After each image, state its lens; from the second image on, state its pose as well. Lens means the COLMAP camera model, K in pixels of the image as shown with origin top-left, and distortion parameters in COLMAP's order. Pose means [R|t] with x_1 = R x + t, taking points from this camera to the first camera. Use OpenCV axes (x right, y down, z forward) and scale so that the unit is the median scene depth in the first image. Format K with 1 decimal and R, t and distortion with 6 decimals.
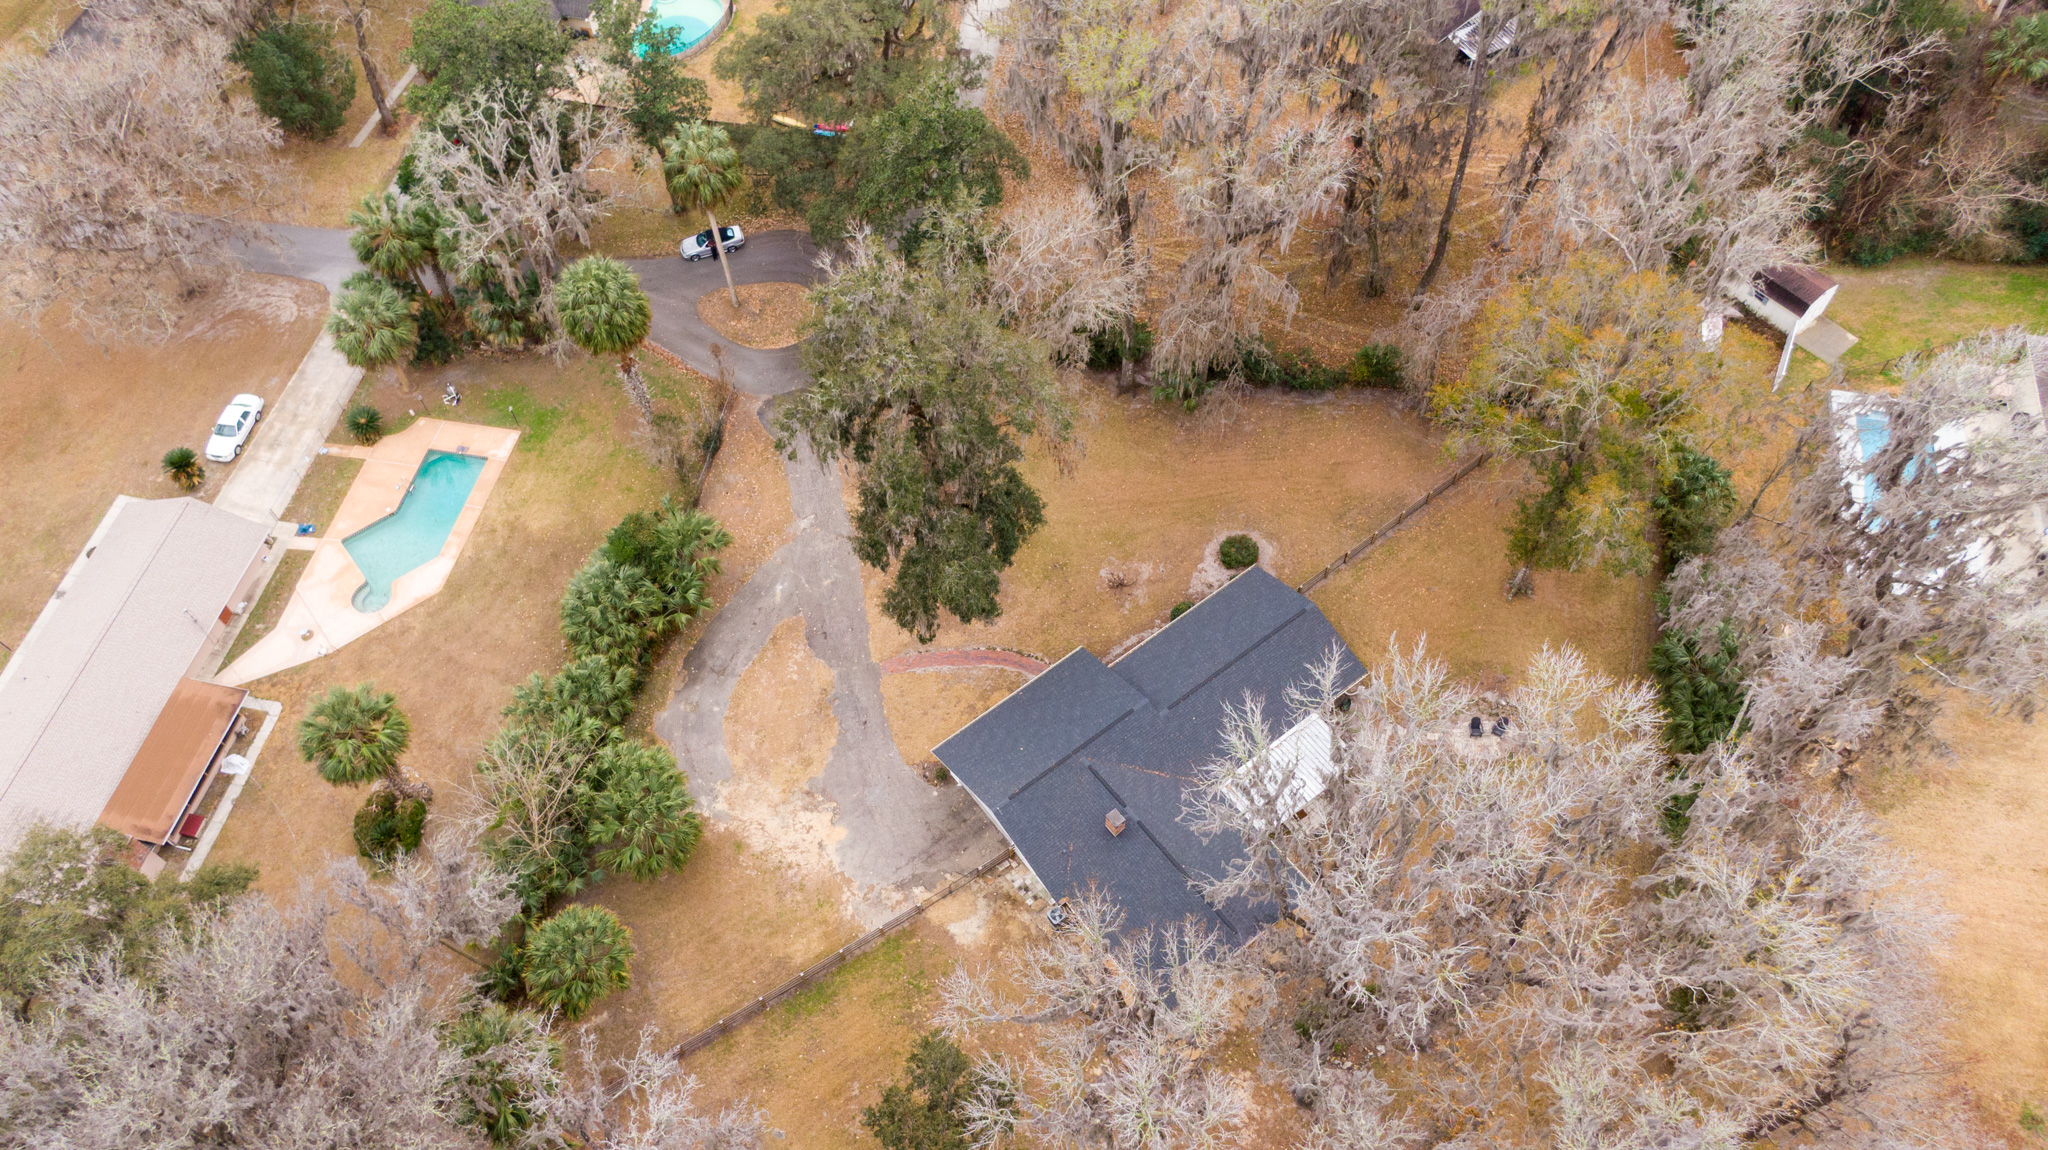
lens RADIAL K [[1459.1, 0, 1030.1], [0, 1459.1, 579.3], [0, 0, 1]] dist [0.019862, -0.031756]
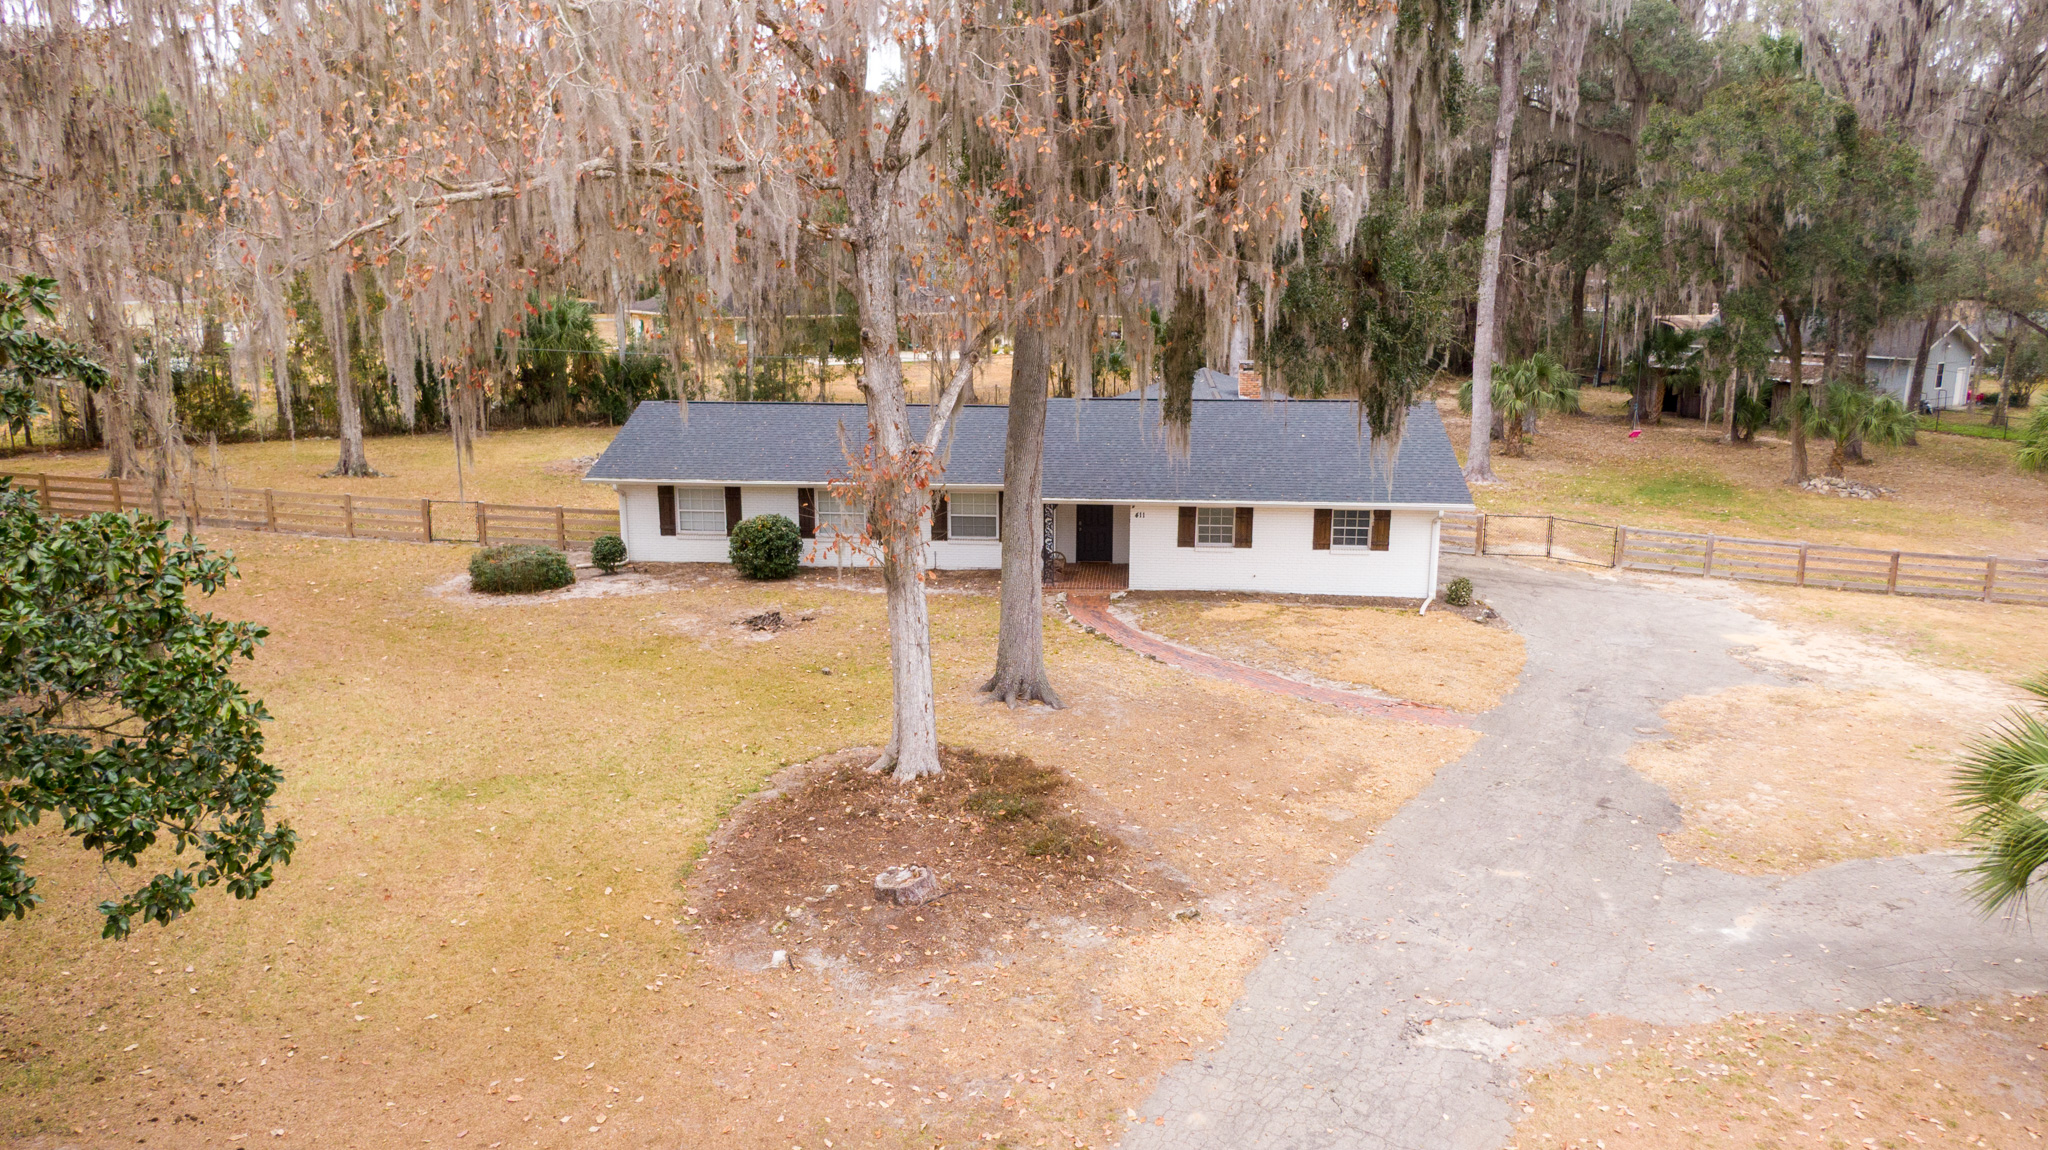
lens RADIAL K [[1459.1, 0, 1027.7], [0, 1459.1, 578.1], [0, 0, 1]] dist [0.019862, -0.031756]
pose [[-0.735738, -0.132453, 0.664188, -0.231760], [0.571227, 0.405506, 0.713628, -0.228234], [-0.363854, 0.904445, -0.222686, 1.041645]]
